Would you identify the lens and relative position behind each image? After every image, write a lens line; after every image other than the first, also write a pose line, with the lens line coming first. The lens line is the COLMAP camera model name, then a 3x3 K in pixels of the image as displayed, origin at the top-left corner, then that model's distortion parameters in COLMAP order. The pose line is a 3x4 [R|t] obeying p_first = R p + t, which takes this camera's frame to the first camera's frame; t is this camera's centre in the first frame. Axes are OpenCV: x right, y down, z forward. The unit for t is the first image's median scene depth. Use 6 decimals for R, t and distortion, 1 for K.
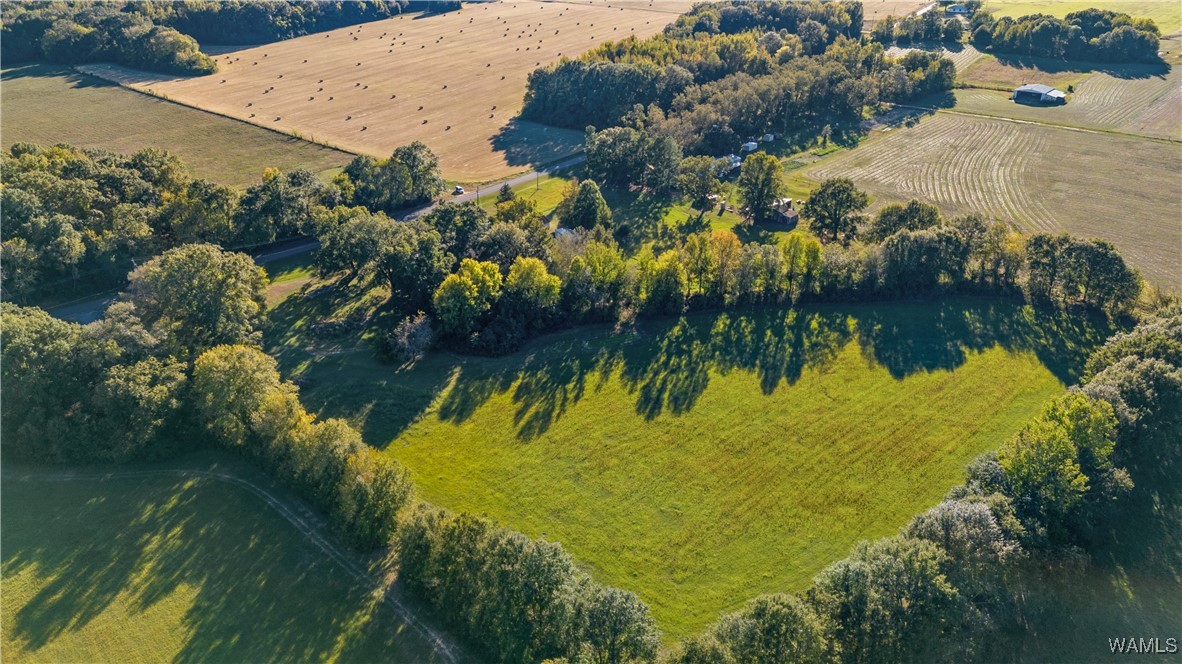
lens RADIAL K [[867.9, 0, 587.0], [0, 867.9, 332.8], [0, 0, 1]] dist [0.061360, -0.051314]
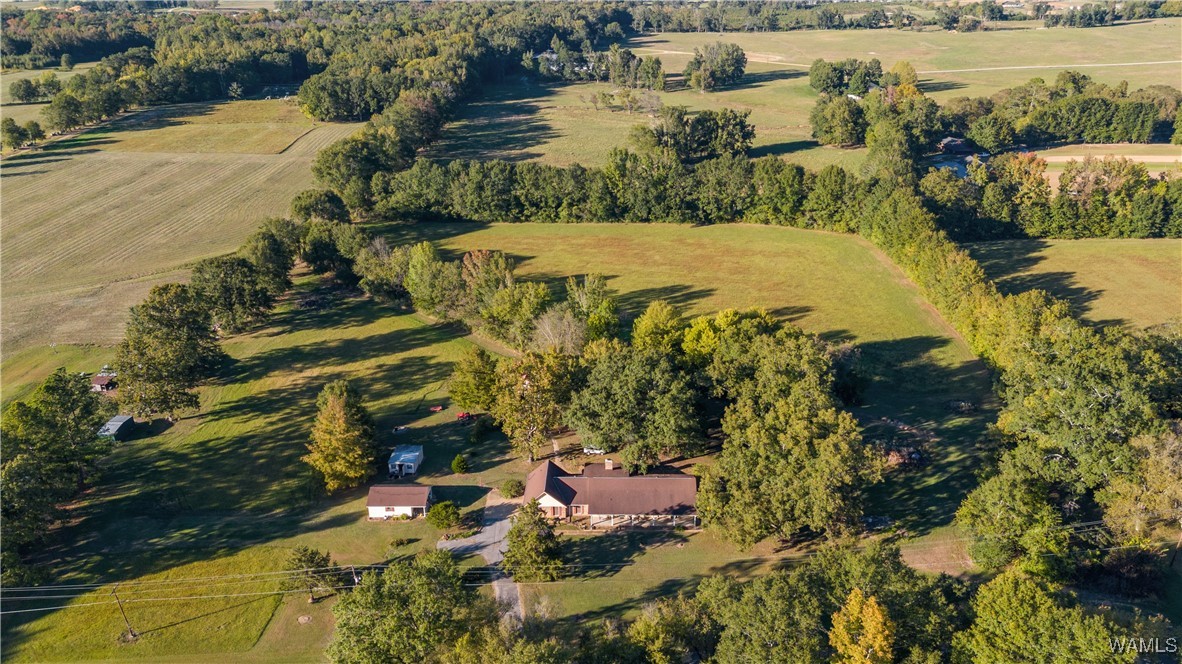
lens RADIAL K [[867.9, 0, 589.0], [0, 867.9, 333.8], [0, 0, 1]] dist [0.061360, -0.051314]
pose [[-0.663366, -0.275906, 0.695573, -0.442529], [0.369627, 0.687406, 0.625179, -0.448081], [-0.650632, 0.671825, -0.354019, 1.002128]]
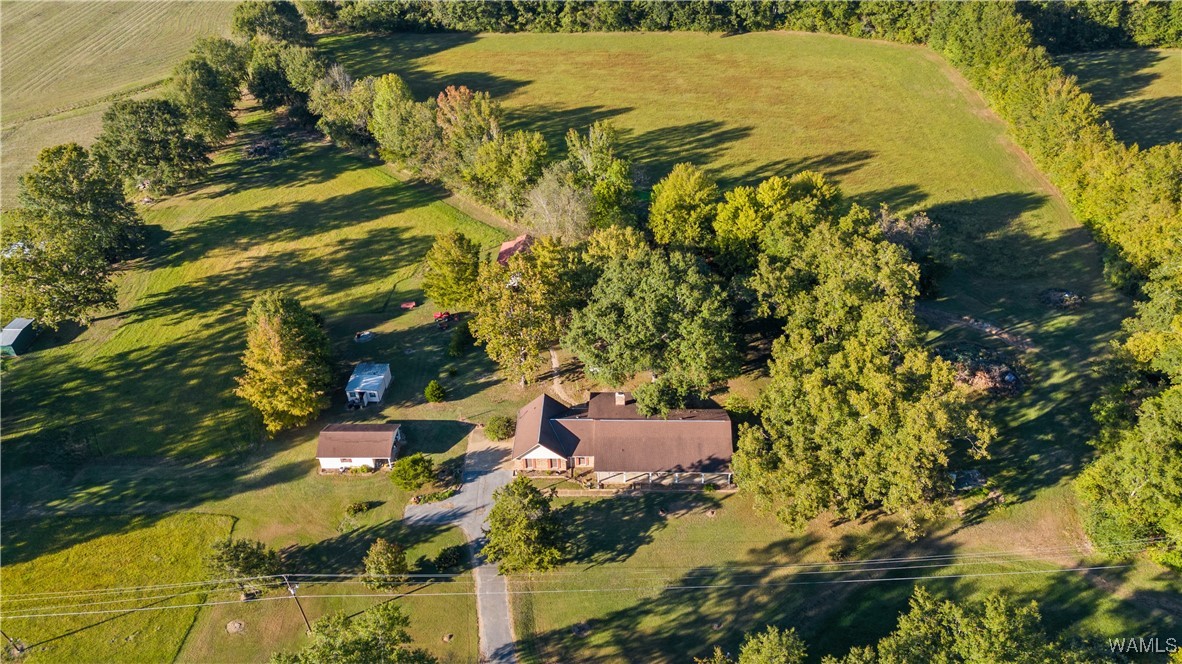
lens RADIAL K [[867.9, 0, 591.4], [0, 867.9, 337.7], [0, 0, 1]] dist [0.061360, -0.051314]
pose [[-0.658003, -0.429790, 0.618315, -0.347492], [0.385717, 0.512843, 0.766951, -0.402120], [-0.646726, 0.743151, -0.171675, 0.924642]]
